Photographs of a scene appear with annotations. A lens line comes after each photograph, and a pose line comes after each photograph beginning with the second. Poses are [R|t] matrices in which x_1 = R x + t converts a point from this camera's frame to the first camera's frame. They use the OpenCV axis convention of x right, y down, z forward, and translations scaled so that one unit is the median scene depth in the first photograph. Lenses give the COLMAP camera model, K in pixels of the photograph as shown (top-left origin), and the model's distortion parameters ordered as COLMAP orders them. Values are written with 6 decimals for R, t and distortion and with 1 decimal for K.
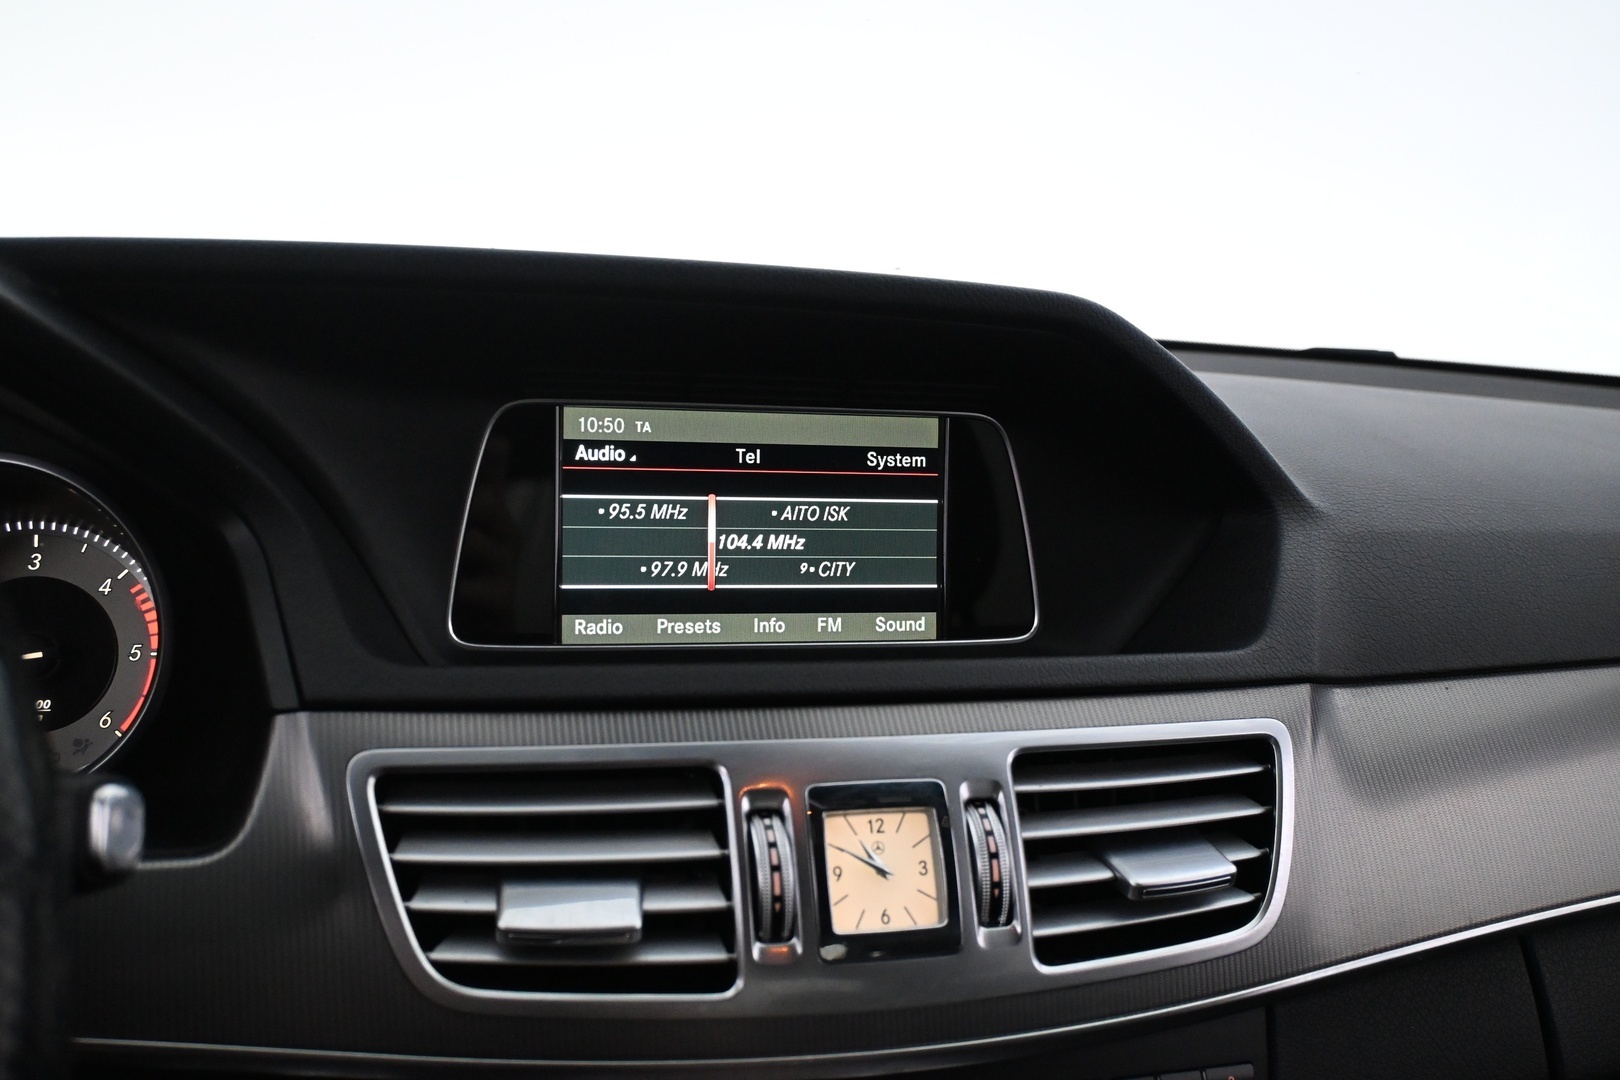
lens RADIAL K [[1544.8, 0, 811.4], [0, 1544.8, 536.4], [0, 0, 1]] dist [-0.013460, 0.000000]
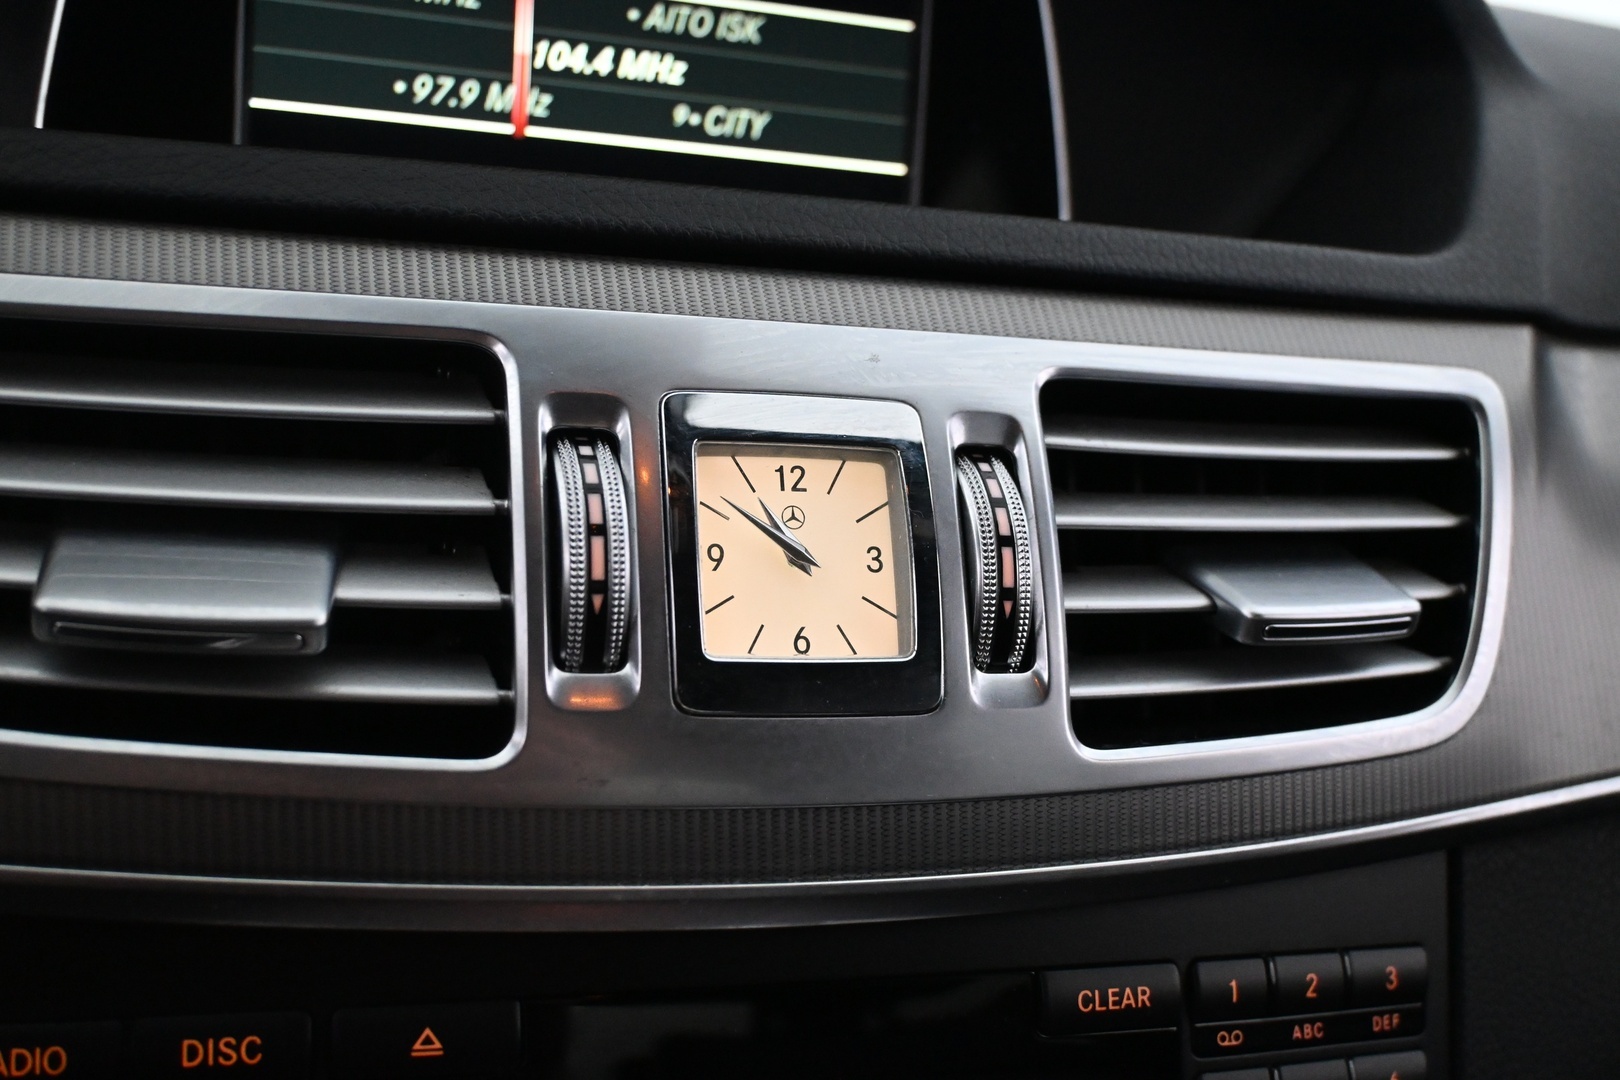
lens RADIAL K [[1857.9, 0, 808.4], [0, 1857.9, 534.6], [0, 0, 1]] dist [-0.011596, 0.000000]
pose [[0.997667, 0.039336, 0.055798, 0.011849], [-0.042437, 0.997556, 0.055514, 0.159133], [-0.053478, -0.057752, 0.996898, 0.329452]]
